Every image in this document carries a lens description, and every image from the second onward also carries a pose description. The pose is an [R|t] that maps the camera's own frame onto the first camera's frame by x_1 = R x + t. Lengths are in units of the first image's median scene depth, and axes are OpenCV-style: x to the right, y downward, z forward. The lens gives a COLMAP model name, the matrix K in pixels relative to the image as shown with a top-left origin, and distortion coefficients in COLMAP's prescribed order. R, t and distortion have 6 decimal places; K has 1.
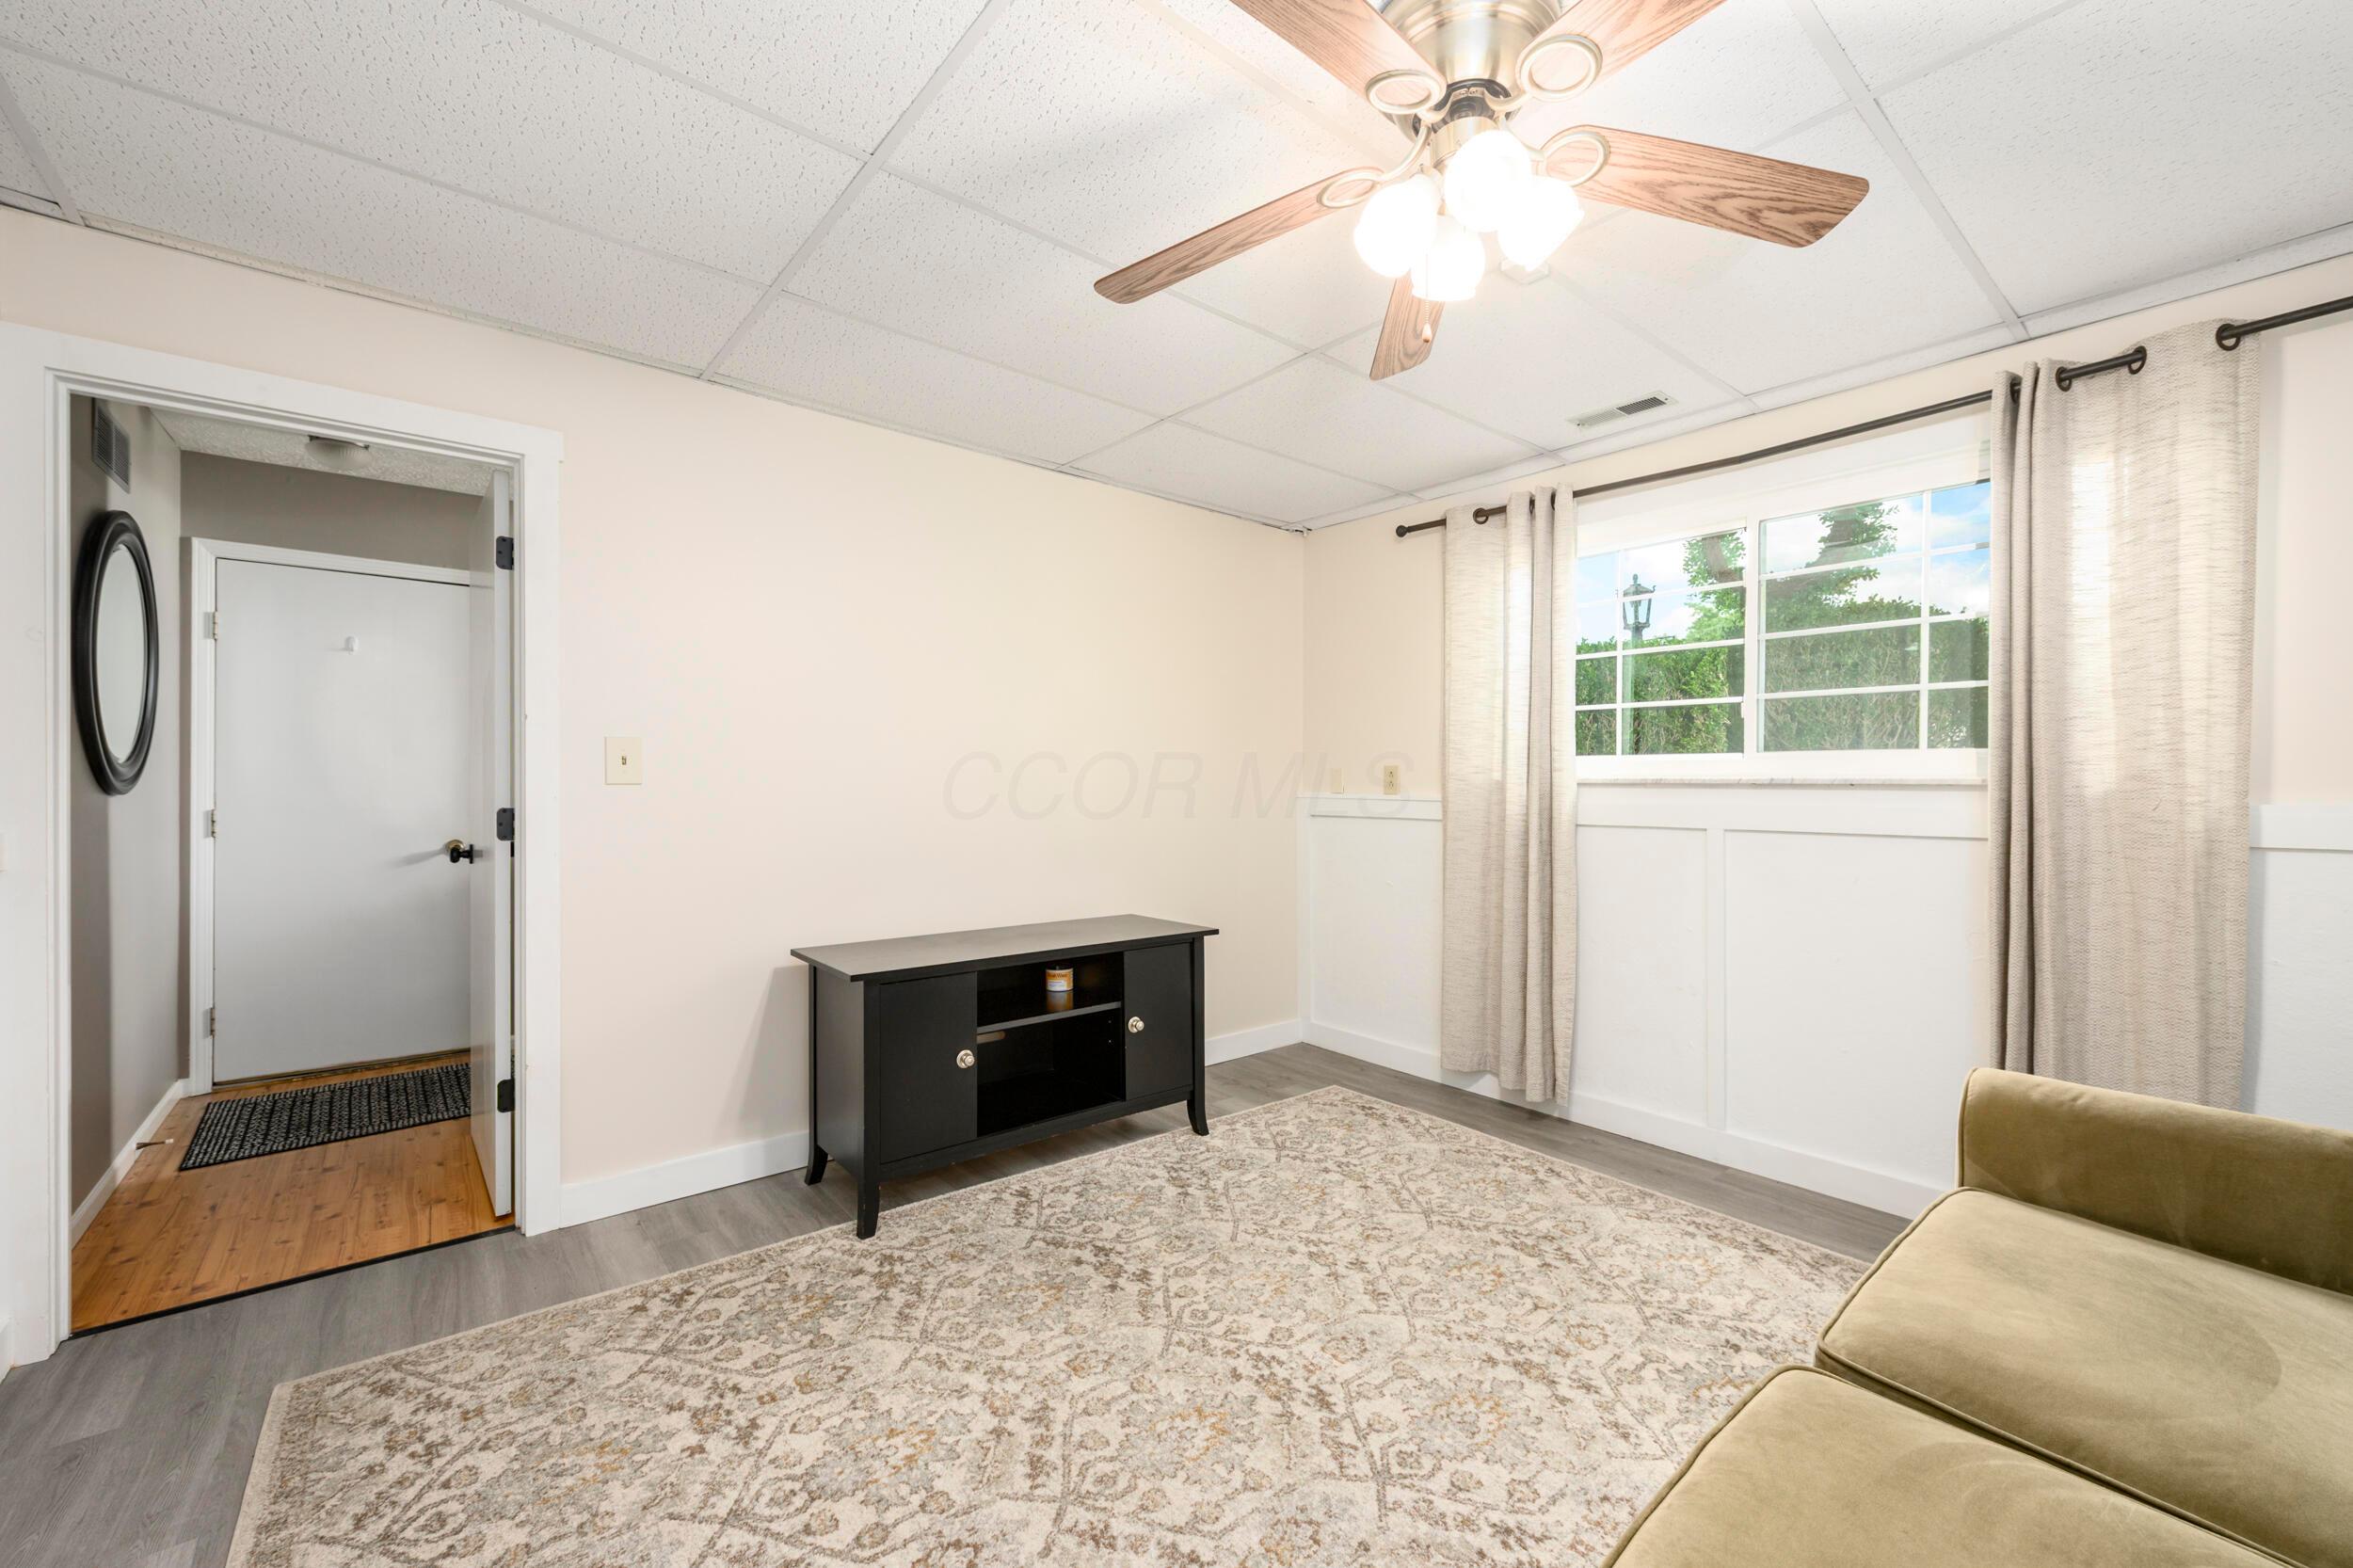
lens RADIAL K [[951.1, 0, 1172.0], [0, 951.1, 772.4], [0, 0, 1]] dist [0.003098, 0.000266]
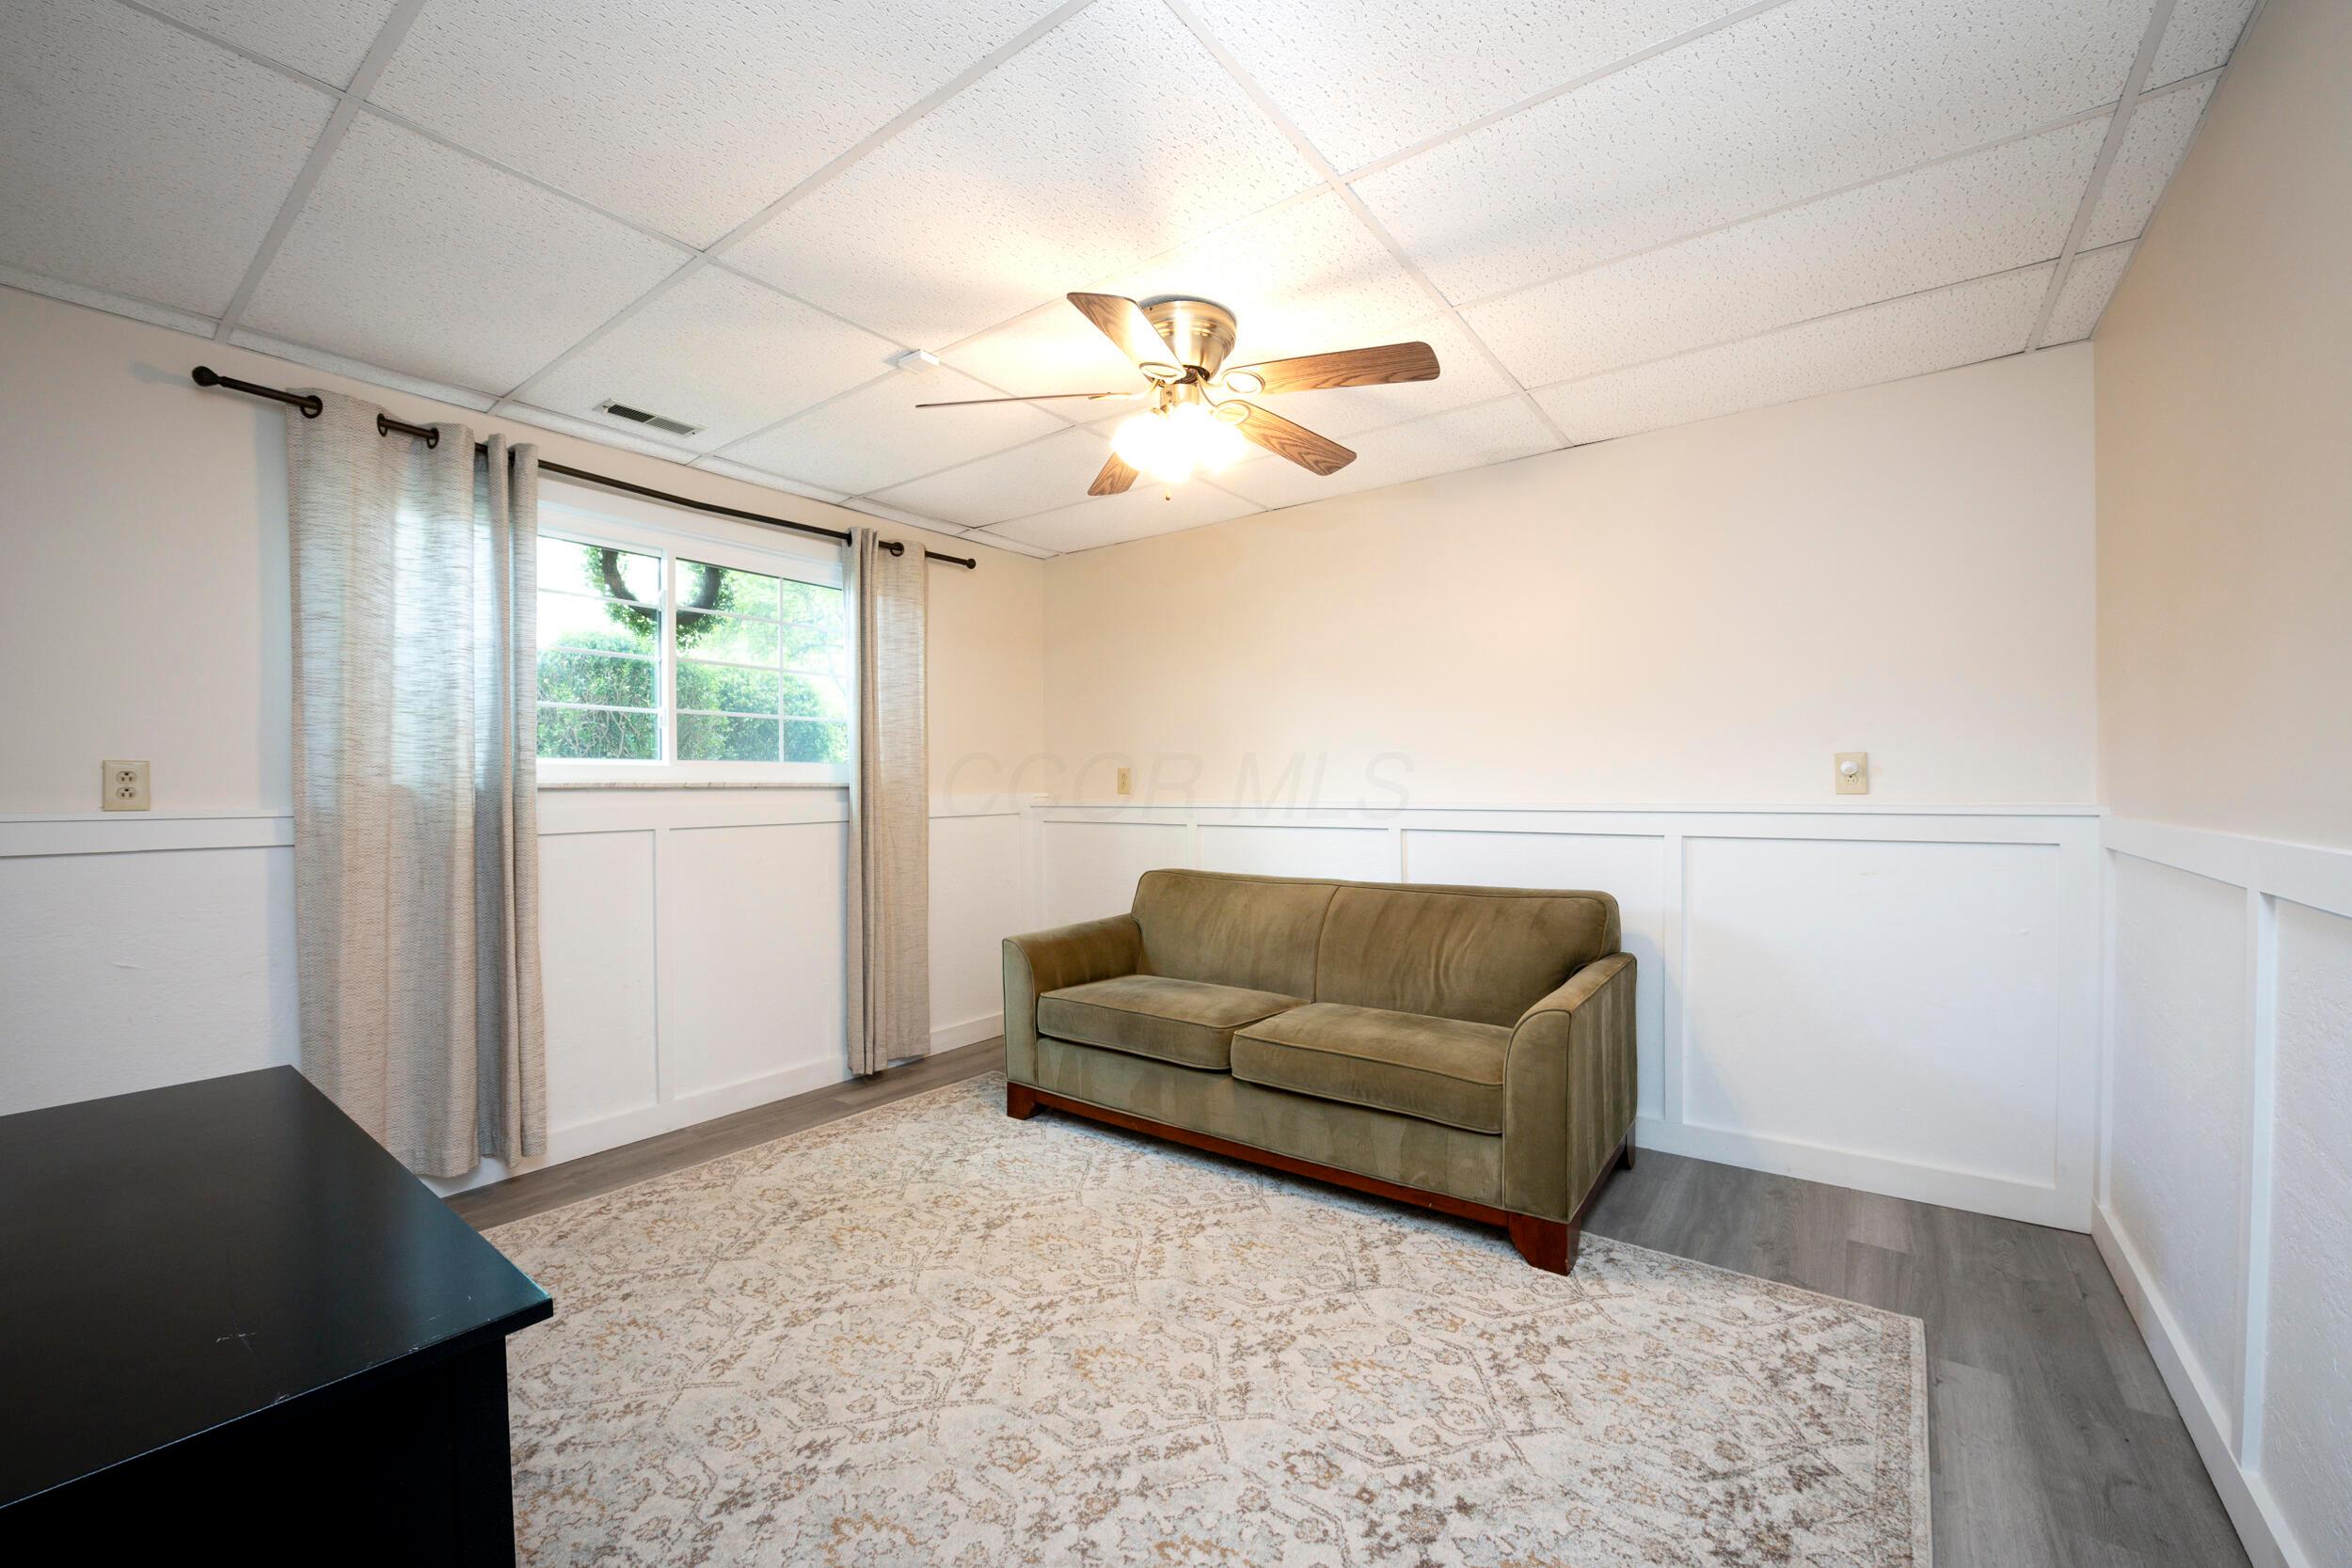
lens RADIAL K [[950.6, 0, 1171.5], [0, 950.6, 772.4], [0, 0, 1]] dist [0.003098, 0.000266]
pose [[-0.244869, 0.009946, 0.969505, -0.763785], [-0.003509, 0.999932, -0.011145, 0.005493], [-0.969550, -0.006131, -0.244817, 0.843806]]
